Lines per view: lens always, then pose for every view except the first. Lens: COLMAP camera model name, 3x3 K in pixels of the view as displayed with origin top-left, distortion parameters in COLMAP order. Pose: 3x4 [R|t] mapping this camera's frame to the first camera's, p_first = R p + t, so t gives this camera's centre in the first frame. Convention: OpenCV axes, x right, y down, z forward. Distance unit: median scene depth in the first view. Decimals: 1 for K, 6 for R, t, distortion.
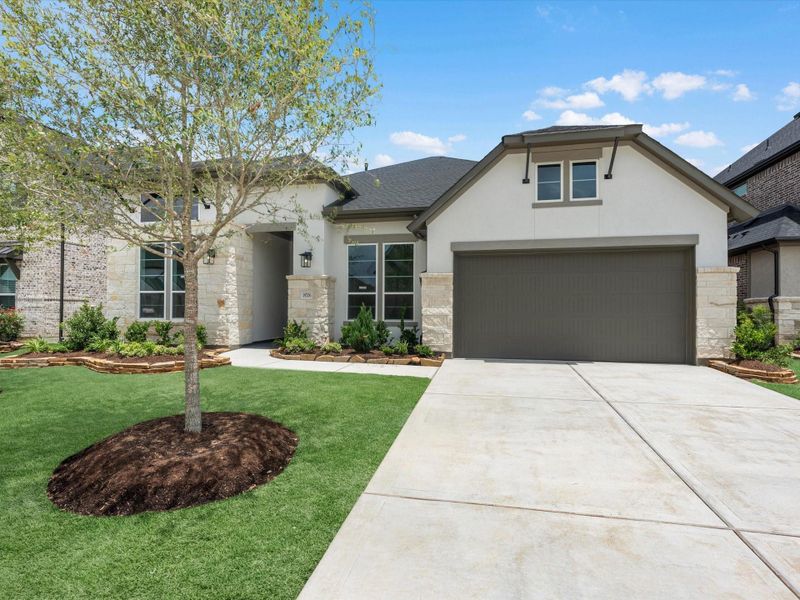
lens RADIAL K [[437.5, 0, 401.5], [0, 437.5, 306.2], [0, 0, 1]] dist [0.000399, -0.000019]
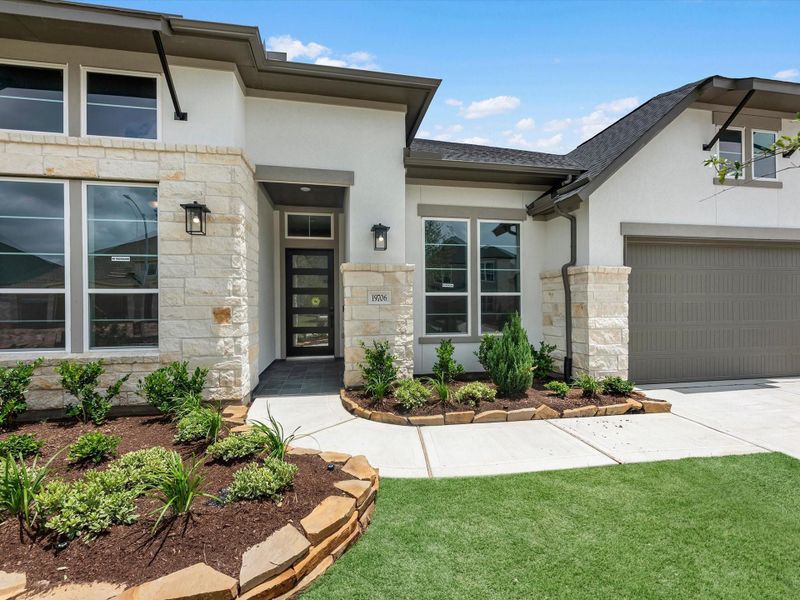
lens RADIAL K [[373.4, 0, 400.2], [0, 373.4, 305.6], [0, 0, 1]] dist [-0.001696, -0.000401]
pose [[0.916292, -0.012720, 0.400308, -0.440231], [0.005386, 0.999797, 0.019441, -0.027110], [-0.400474, -0.015658, 0.916174, 0.591253]]
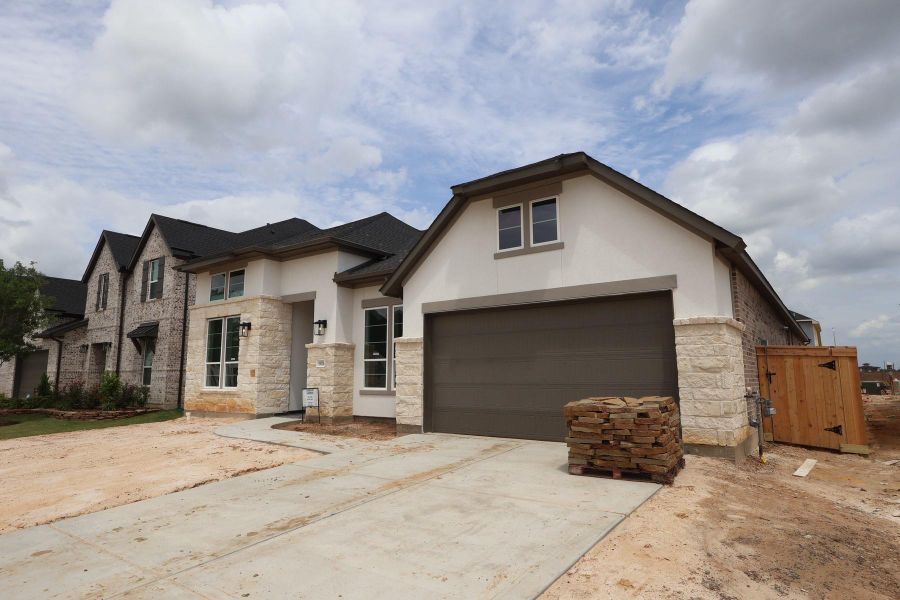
lens RADIAL K [[531.2, 0, 450.0], [0, 531.2, 300.0], [0, 0, 1]] dist [-0.000928, -0.000187]
pose [[0.914884, -0.068546, -0.397855, 0.602789], [0.018660, 0.991607, -0.127933, -0.009424], [0.403285, 0.109620, 0.908485, 0.010786]]
